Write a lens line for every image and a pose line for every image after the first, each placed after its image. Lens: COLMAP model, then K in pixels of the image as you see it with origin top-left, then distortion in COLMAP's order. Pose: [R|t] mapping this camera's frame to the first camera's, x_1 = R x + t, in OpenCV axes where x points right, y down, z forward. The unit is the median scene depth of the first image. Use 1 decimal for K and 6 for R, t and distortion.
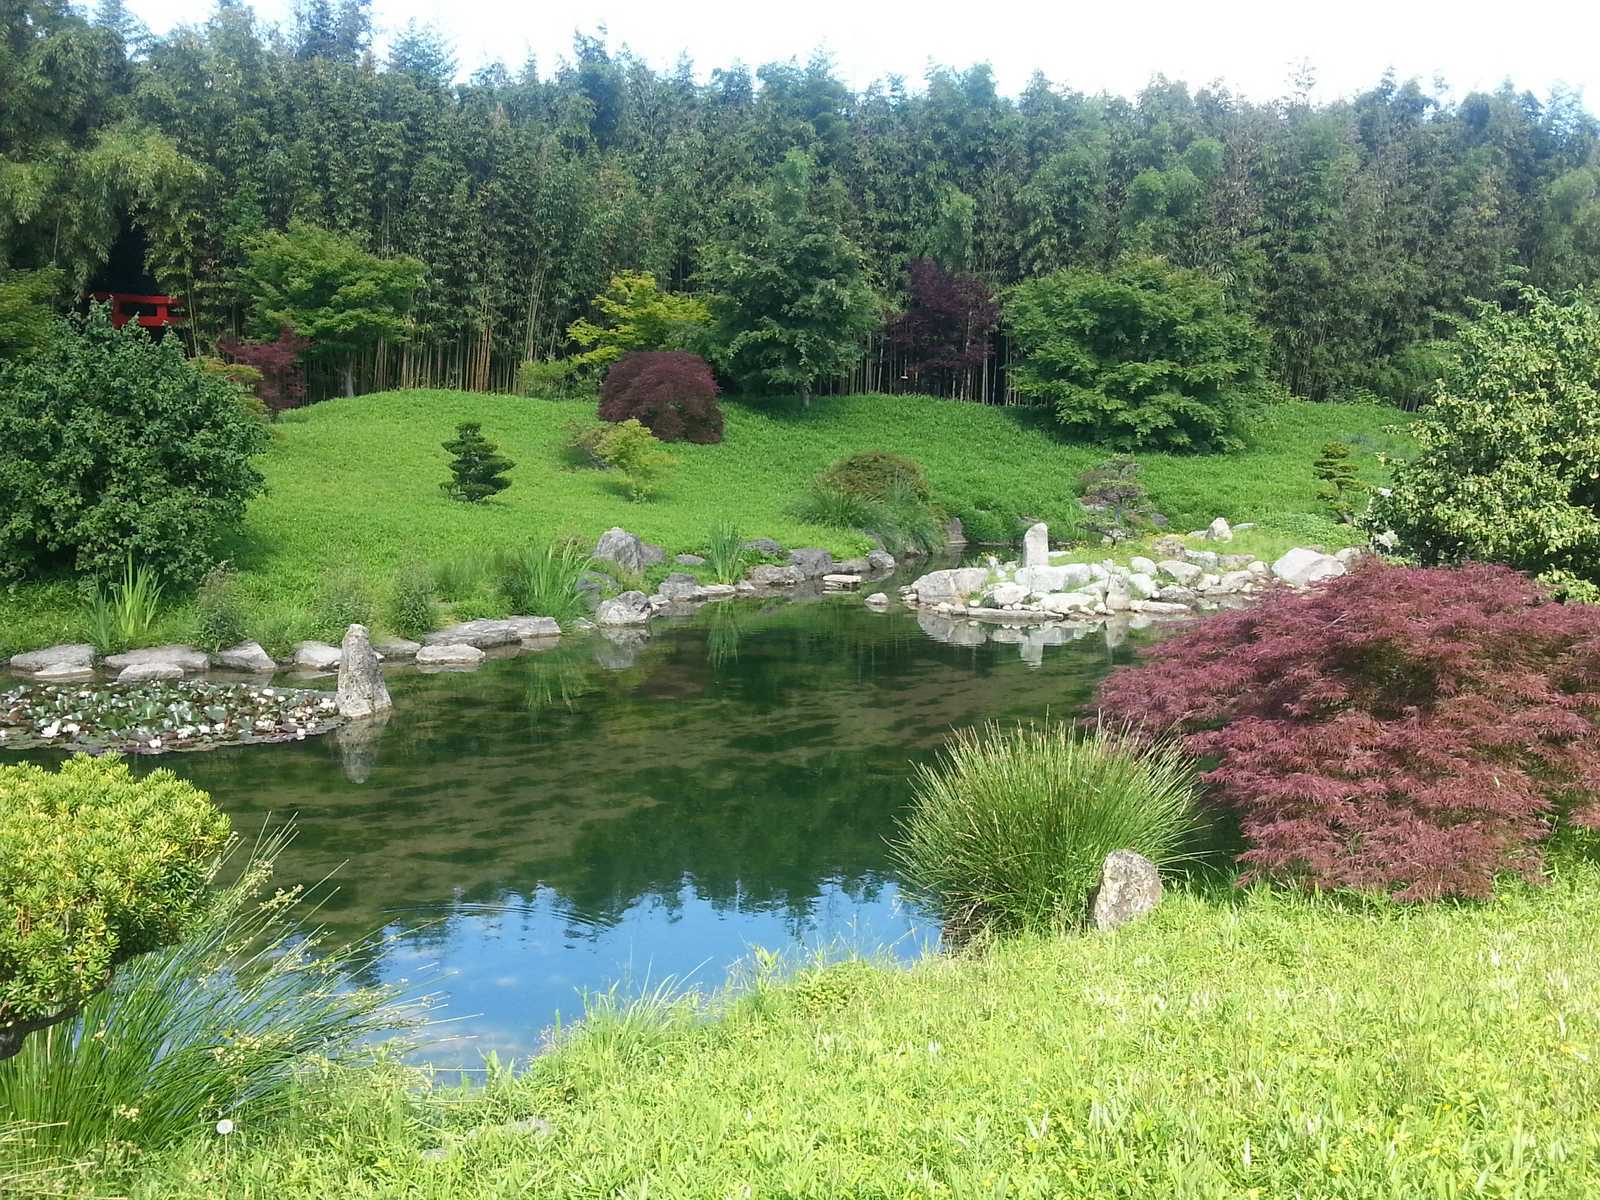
lens RADIAL K [[1674.5, 0, 807.1], [0, 1674.5, 619.9], [0, 0, 1]] dist [0.055263, -0.160581]
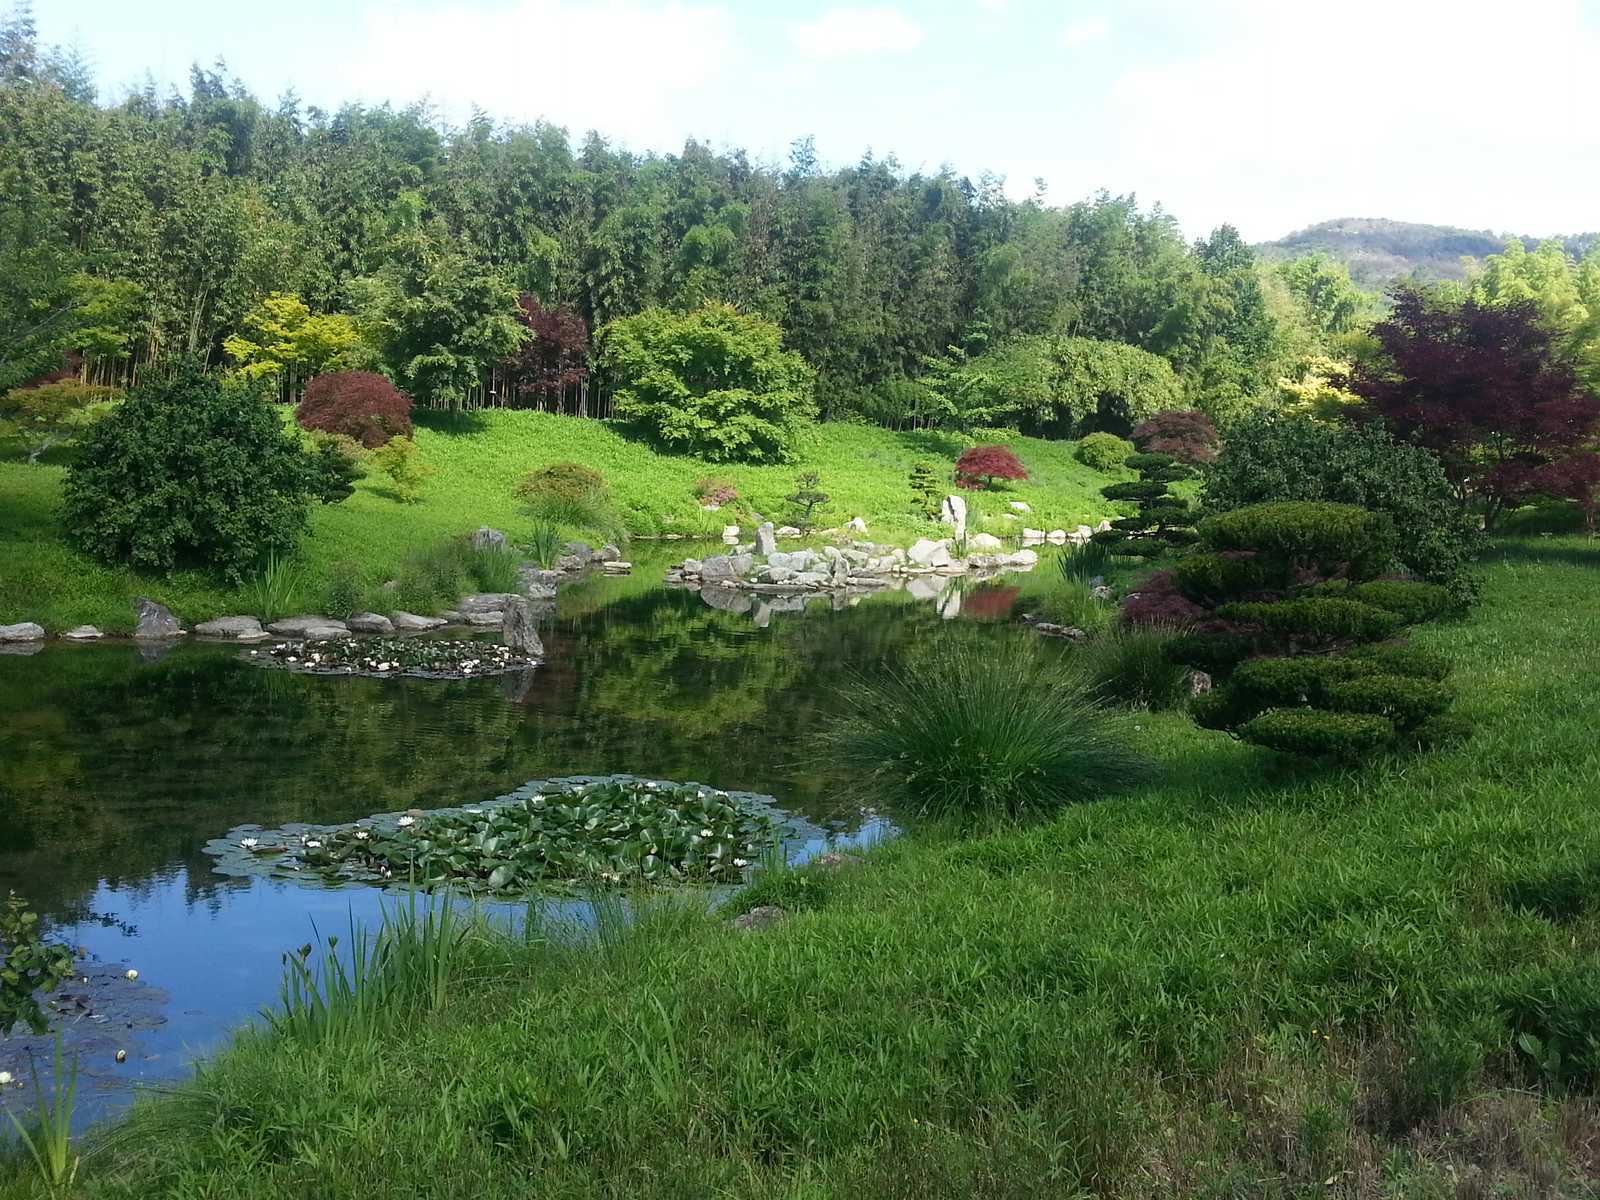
lens RADIAL K [[1674.5, 0, 807.1], [0, 1674.5, 619.9], [0, 0, 1]] dist [0.055263, -0.160581]
pose [[0.926569, -0.024107, 0.375353, -0.207213], [0.022442, 0.999709, 0.008809, 0.006398], [-0.375456, 0.000262, 0.926840, -0.164947]]
